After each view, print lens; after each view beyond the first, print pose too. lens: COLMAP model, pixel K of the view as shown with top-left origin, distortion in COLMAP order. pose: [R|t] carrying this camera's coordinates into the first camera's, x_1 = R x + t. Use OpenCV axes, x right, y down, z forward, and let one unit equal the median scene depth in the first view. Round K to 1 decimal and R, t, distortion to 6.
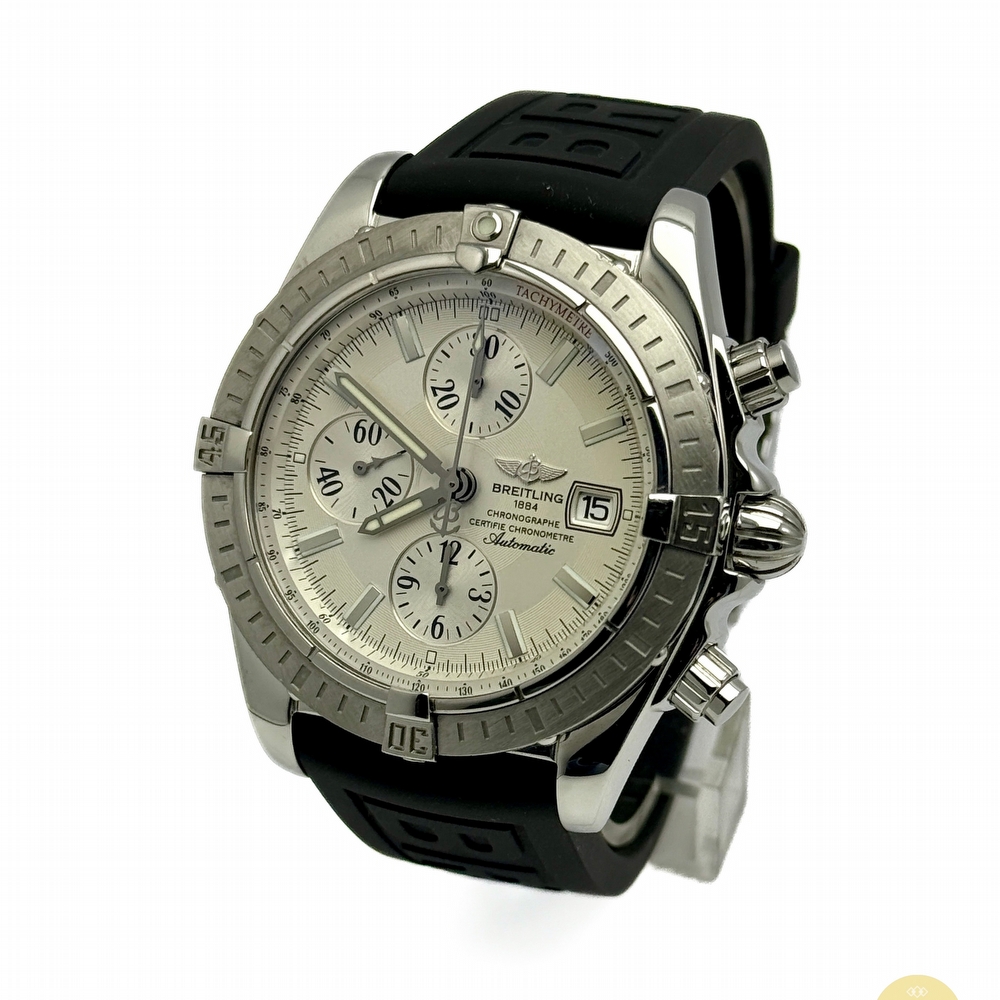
lens RADIAL K [[3227.8, 0, 547.0], [0, 3227.8, 501.0], [0, 0, 1]] dist [0.053452, 0.579689]
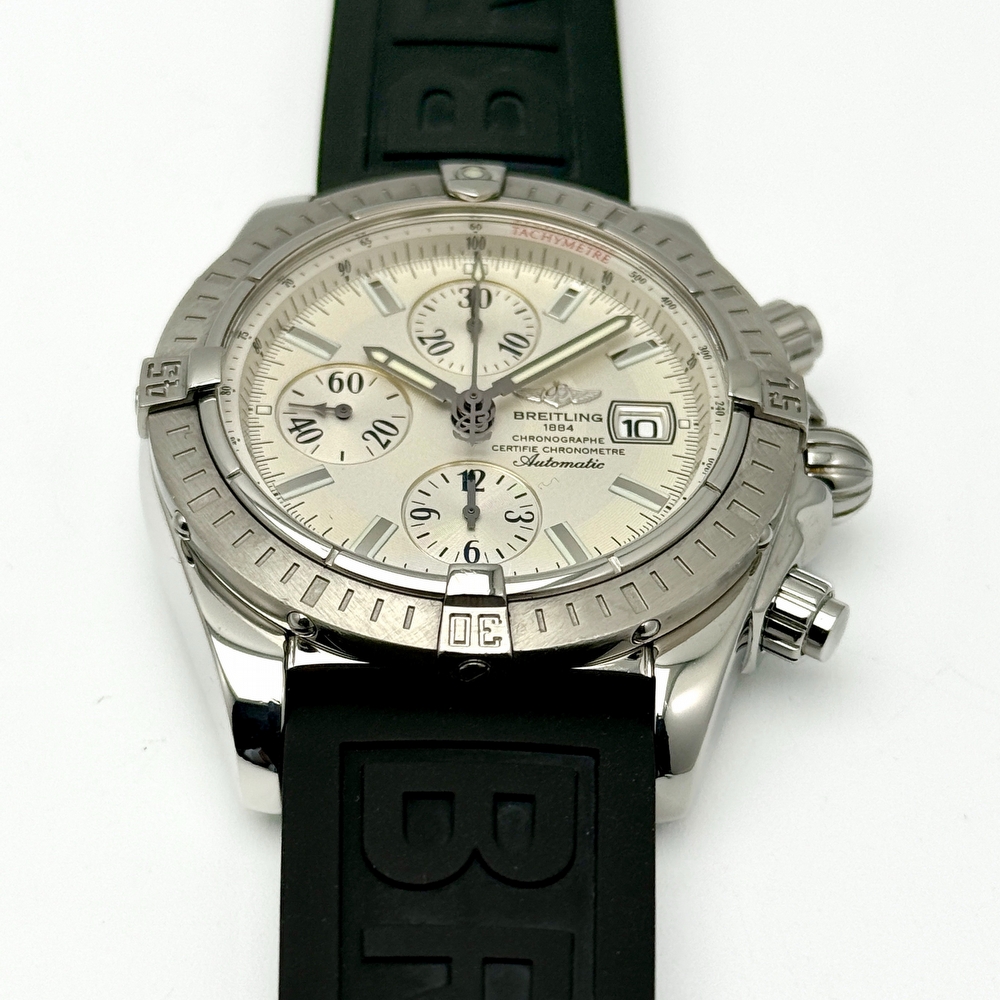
lens RADIAL K [[3227.8, 0, 547.0], [0, 3227.8, 501.0], [0, 0, 1]] dist [0.053452, 0.579689]
pose [[0.926521, 0.089868, 0.365354, -0.311820], [0.167719, 0.770586, -0.614872, 0.527493], [-0.336794, 0.630968, 0.698891, 0.426936]]
